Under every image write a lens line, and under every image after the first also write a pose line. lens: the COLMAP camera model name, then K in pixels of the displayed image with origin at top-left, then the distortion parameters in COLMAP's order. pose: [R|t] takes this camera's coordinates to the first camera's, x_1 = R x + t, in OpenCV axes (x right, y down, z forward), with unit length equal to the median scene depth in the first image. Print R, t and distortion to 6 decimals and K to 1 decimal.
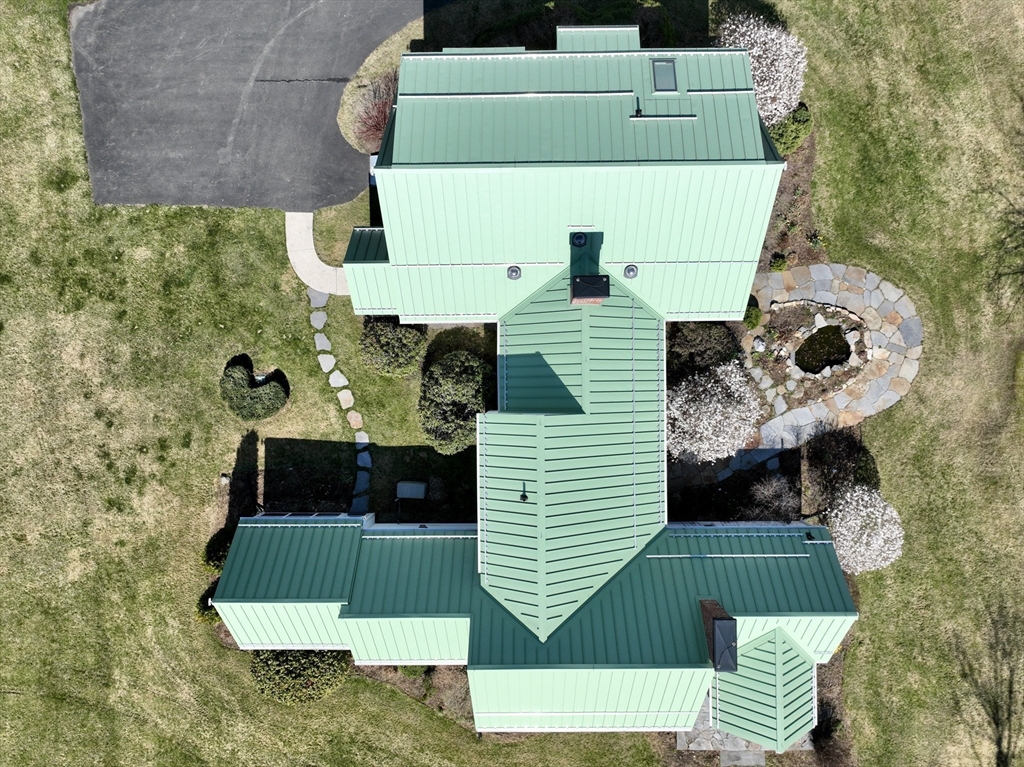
lens RADIAL K [[712.2, 0, 512.0], [0, 712.2, 383.5], [0, 0, 1]] dist [0.002215, 0.002761]
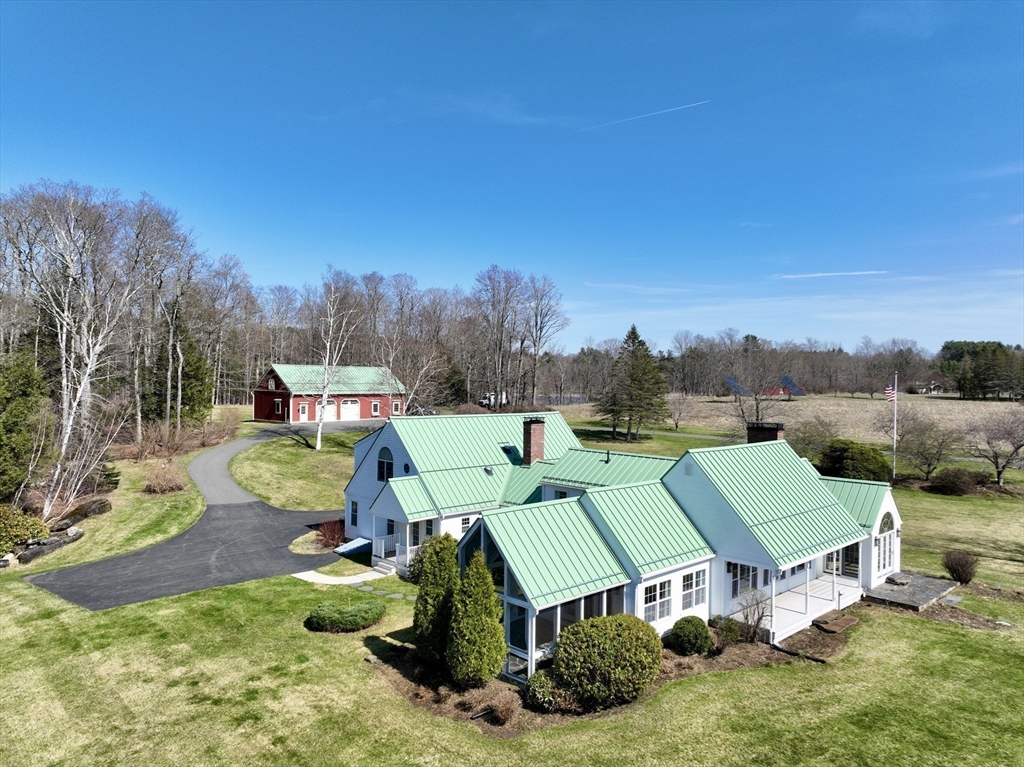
lens RADIAL K [[735.7, 0, 512.0], [0, 735.7, 383.5], [0, 0, 1]] dist [0.009170, 0.003761]
pose [[0.731199, 0.004314, 0.682151, -0.849141], [0.682109, 0.008091, -0.731205, 0.839242], [-0.008674, 0.999958, 0.002974, 0.689727]]
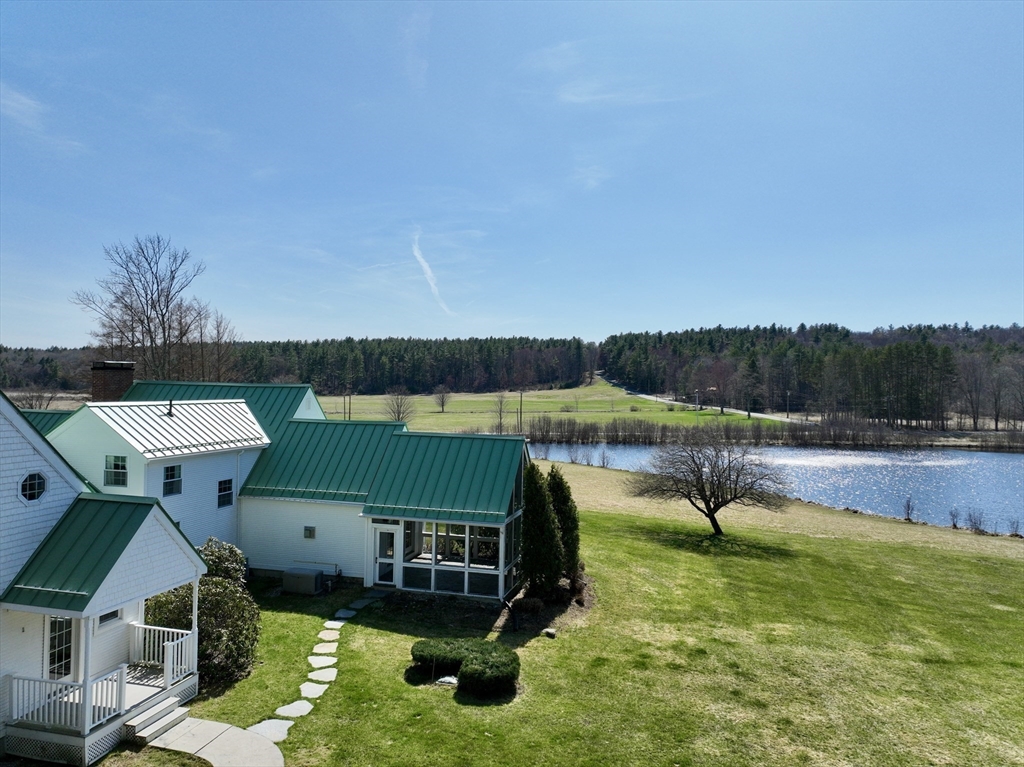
lens RADIAL K [[735.7, 0, 512.0], [0, 735.7, 383.5], [0, 0, 1]] dist [0.009170, 0.003761]
pose [[-0.967125, -0.016029, 0.253795, -0.540317], [0.253767, 0.003796, 0.967258, -0.545704], [-0.016468, 0.999864, 0.000396, 0.765911]]
